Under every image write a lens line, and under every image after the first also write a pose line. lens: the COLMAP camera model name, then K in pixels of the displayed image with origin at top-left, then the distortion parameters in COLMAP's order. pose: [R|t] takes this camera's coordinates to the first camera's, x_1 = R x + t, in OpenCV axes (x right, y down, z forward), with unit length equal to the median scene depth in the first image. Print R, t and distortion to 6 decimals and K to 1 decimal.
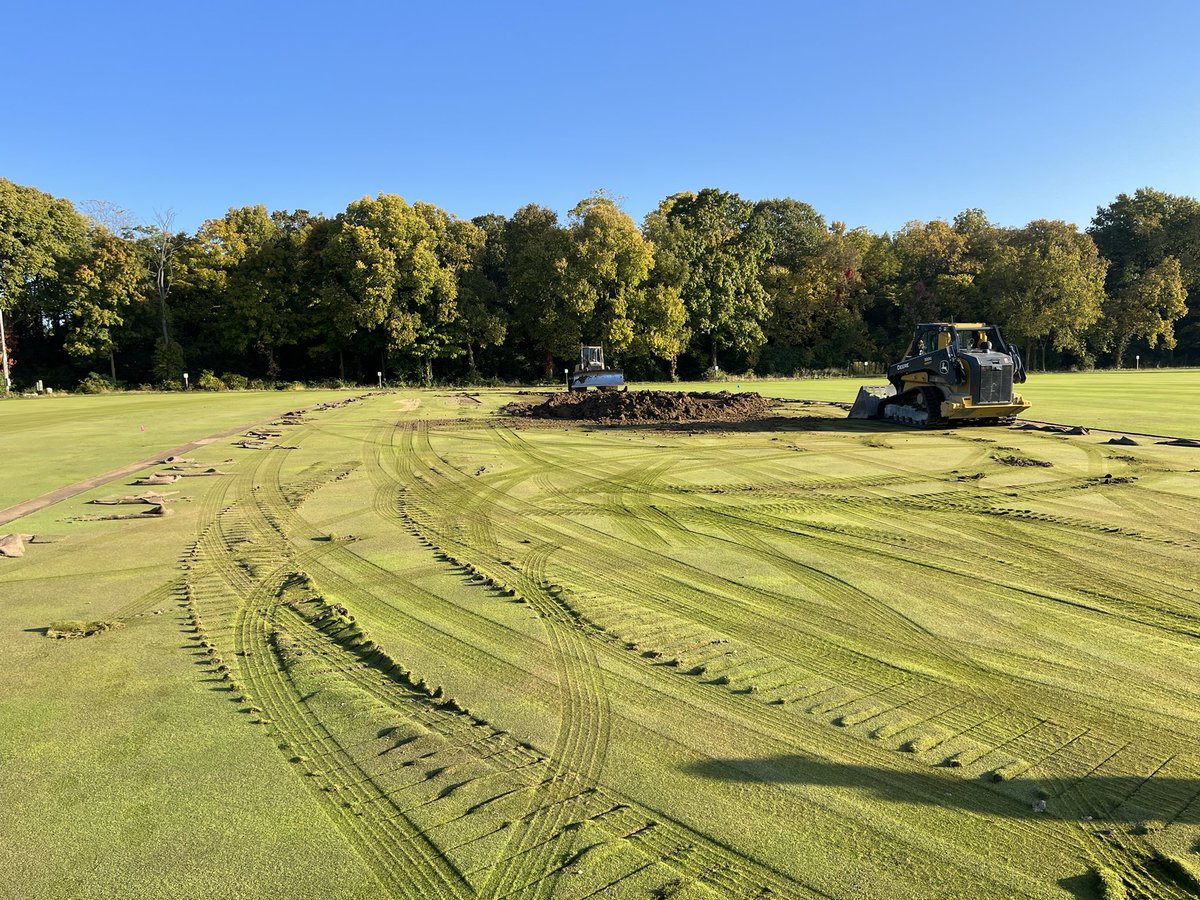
lens RADIAL K [[881.7, 0, 602.6], [0, 881.7, 454.6], [0, 0, 1]] dist [0.070508, -0.095949]
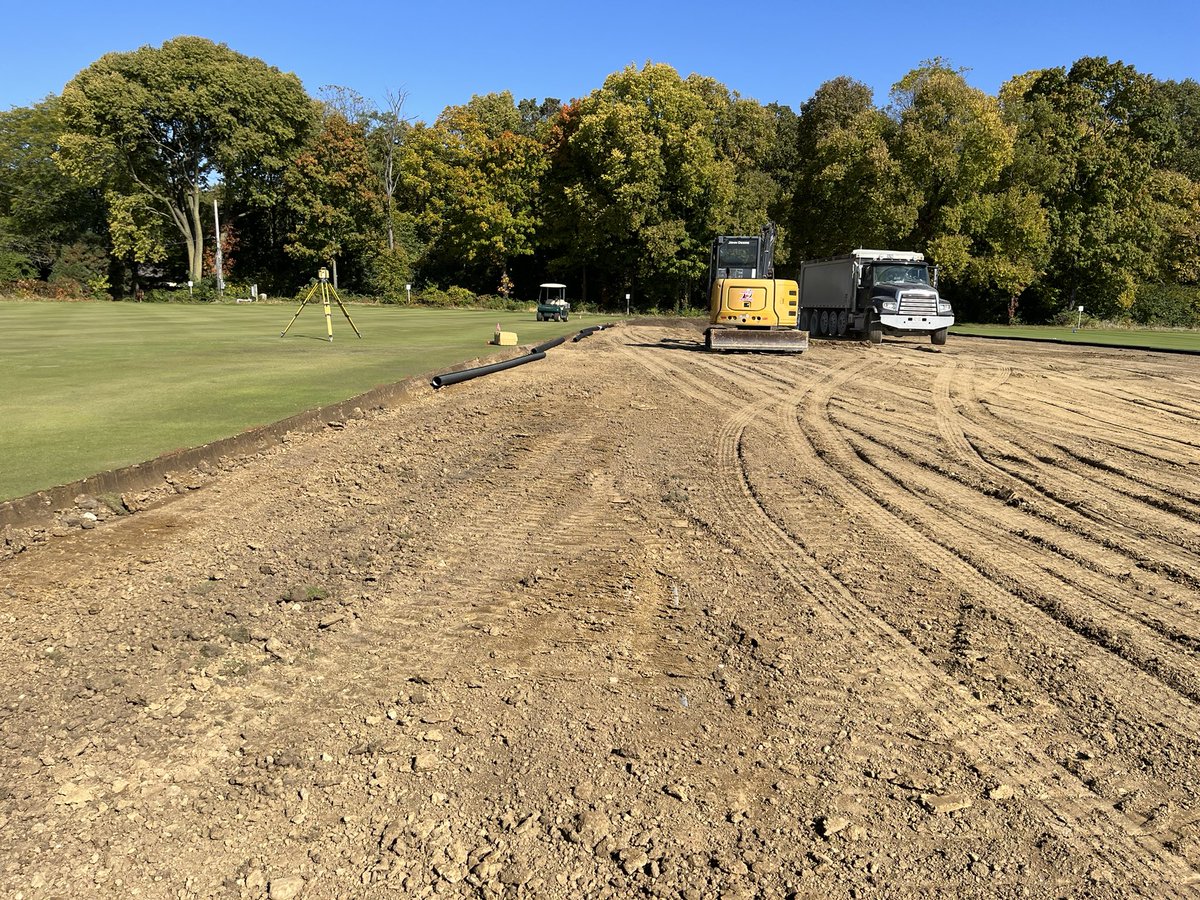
lens RADIAL K [[881.7, 0, 602.6], [0, 881.7, 454.6], [0, 0, 1]] dist [0.070508, -0.095949]
pose [[0.964965, 0.093172, -0.245279, -0.063457], [-0.073210, 0.993310, 0.089303, -0.018077], [0.251959, -0.068217, 0.965331, 0.208051]]
